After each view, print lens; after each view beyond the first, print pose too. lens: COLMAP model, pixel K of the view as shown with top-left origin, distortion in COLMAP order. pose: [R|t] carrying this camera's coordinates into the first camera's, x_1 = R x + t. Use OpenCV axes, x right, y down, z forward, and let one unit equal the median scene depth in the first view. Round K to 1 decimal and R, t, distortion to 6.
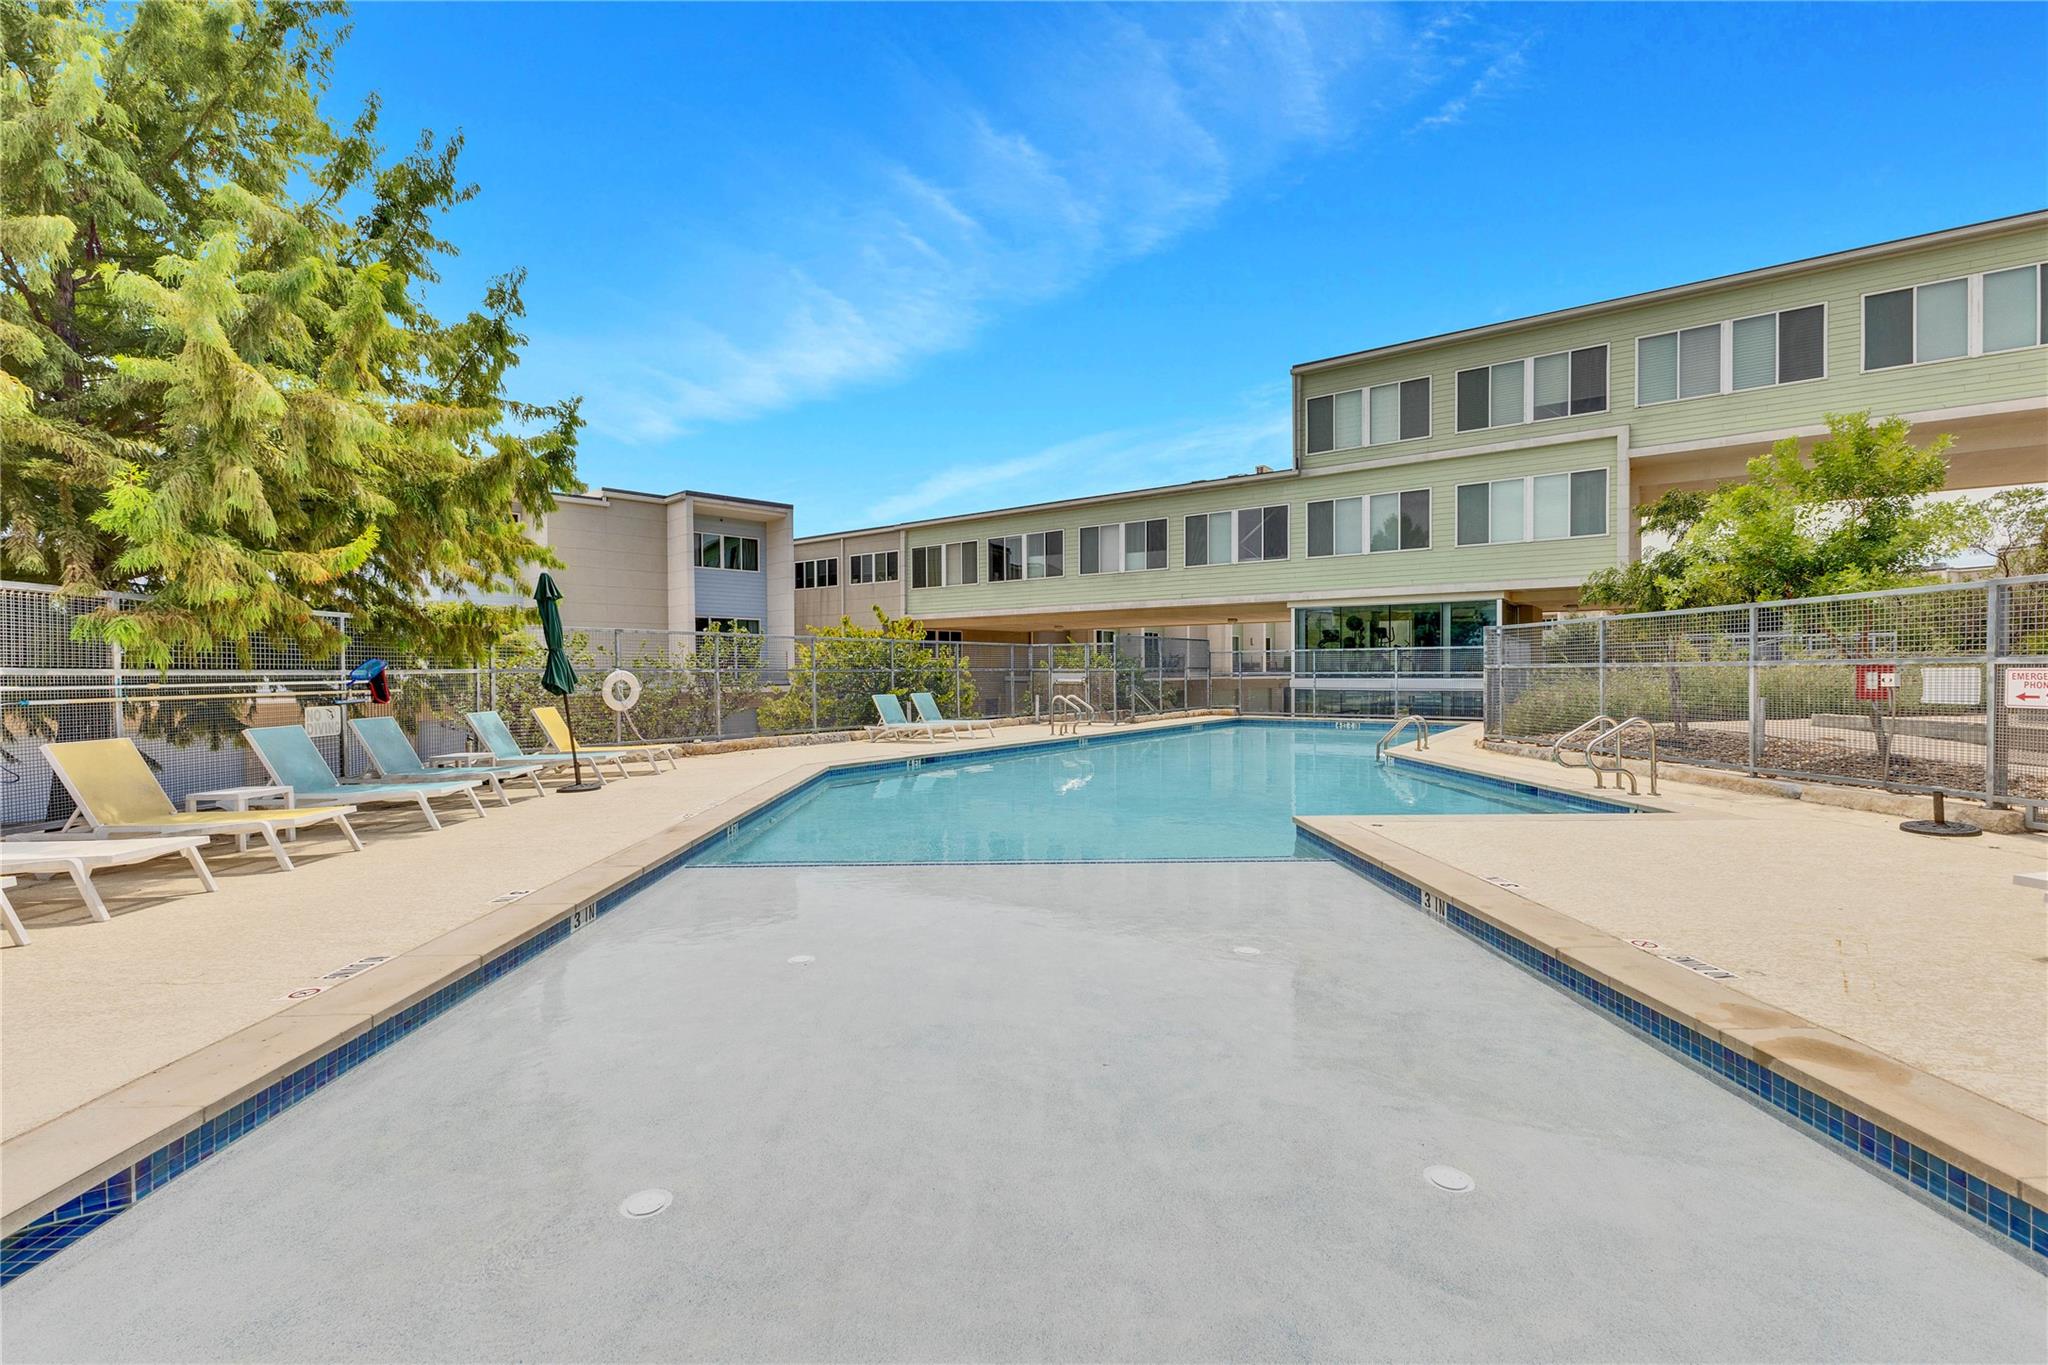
lens RADIAL K [[868.6, 0, 1026.3], [0, 868.6, 680.9], [0, 0, 1]] dist [0.000912, -0.001270]
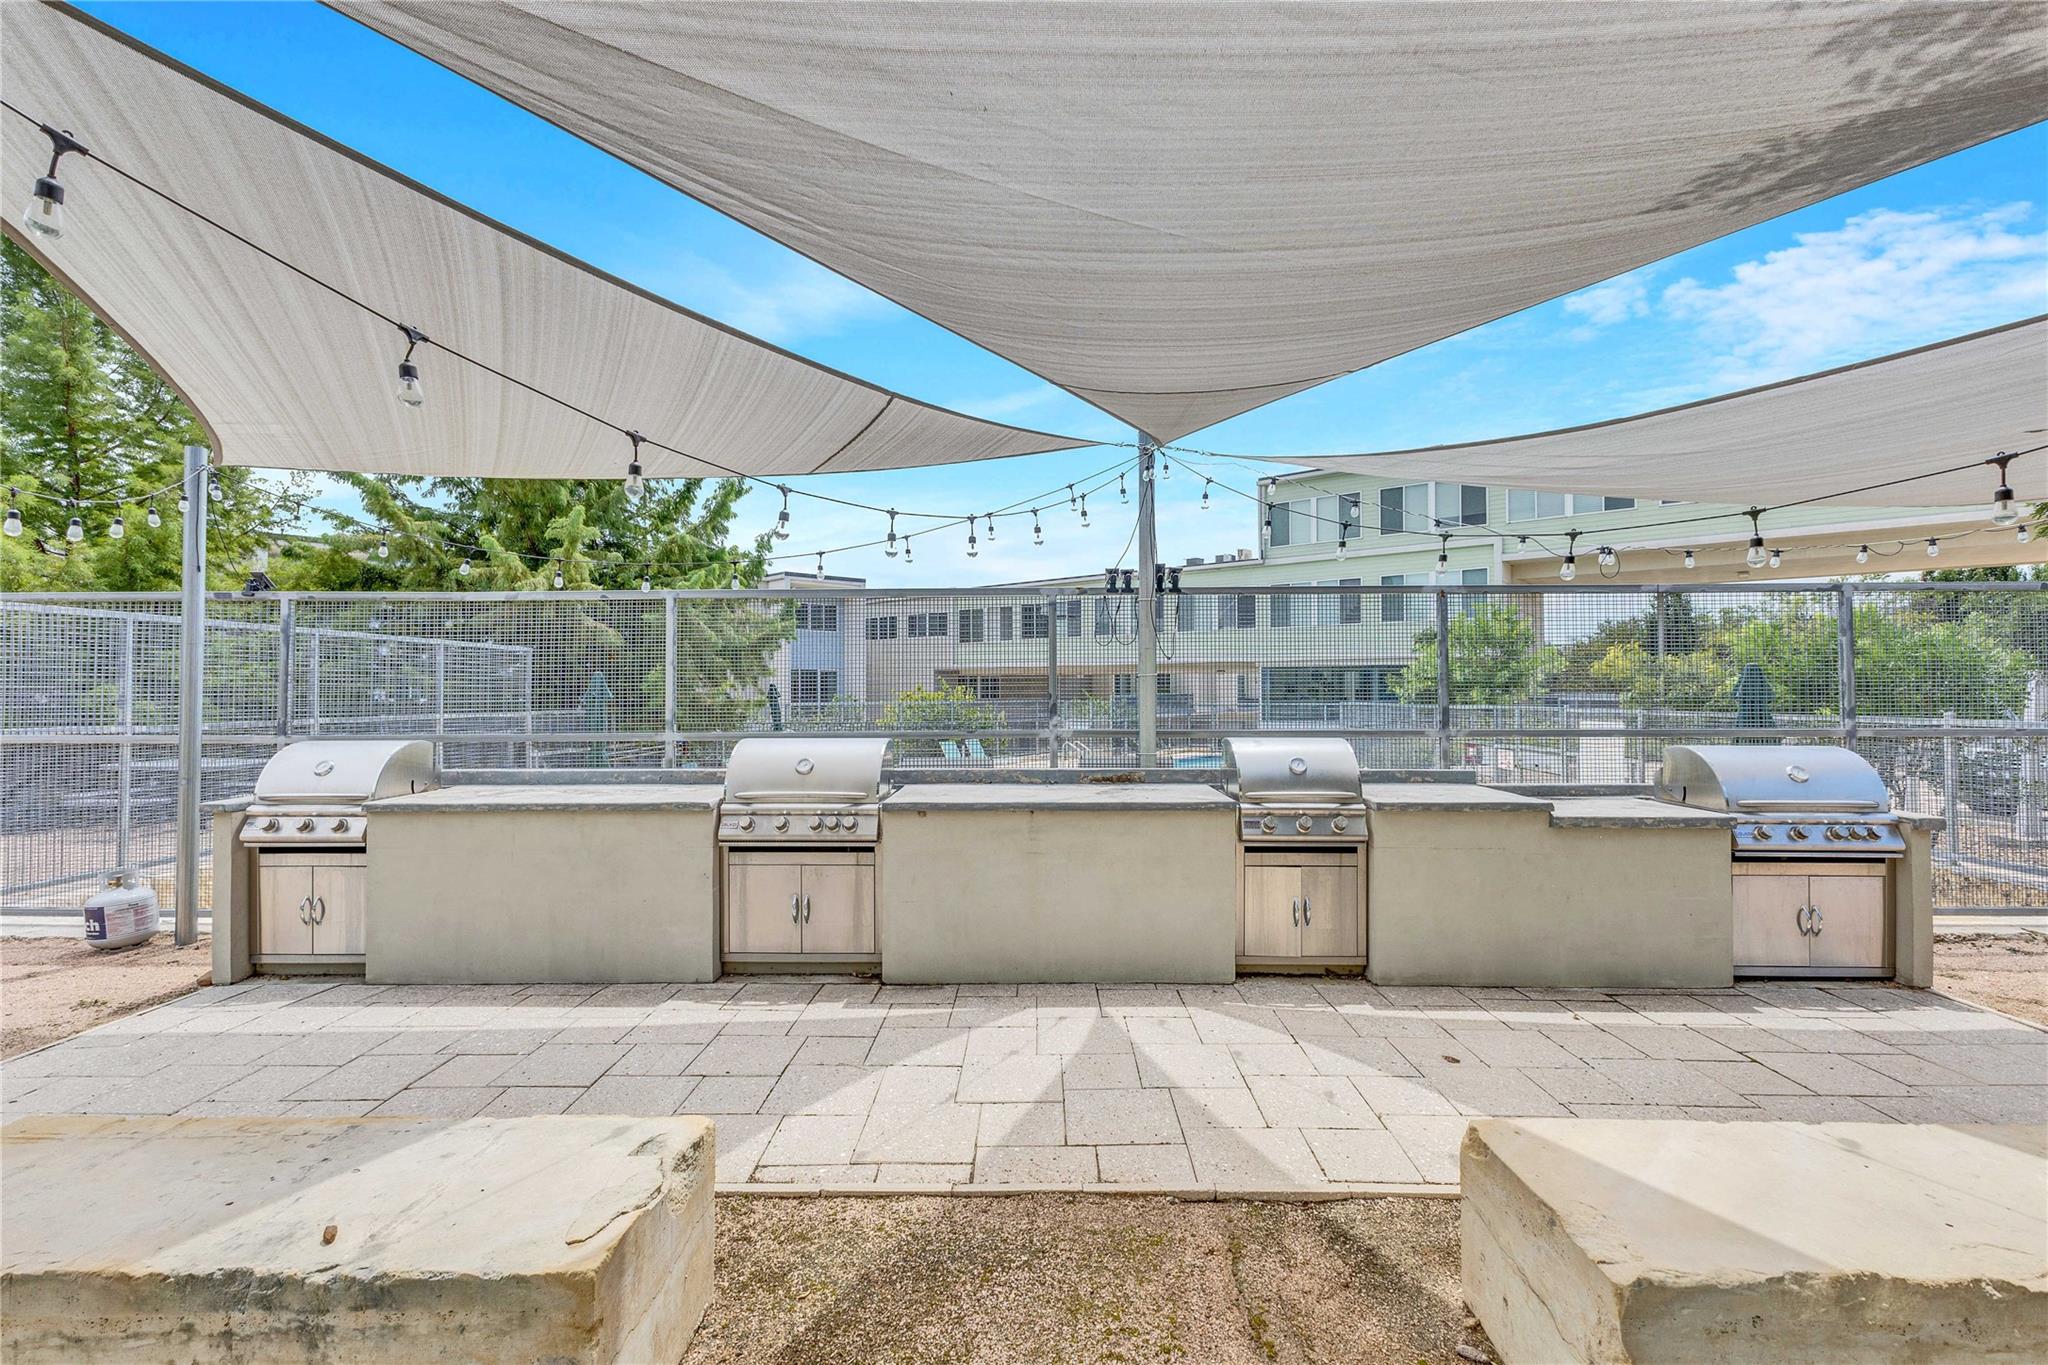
lens RADIAL K [[868.6, 0, 1026.3], [0, 868.6, 680.9], [0, 0, 1]] dist [0.000912, -0.001270]
pose [[0.999092, 0.003508, -0.042465, 0.015943], [-0.004570, 0.999679, -0.024932, -0.024497], [0.042364, 0.025103, 0.998787, -0.231479]]
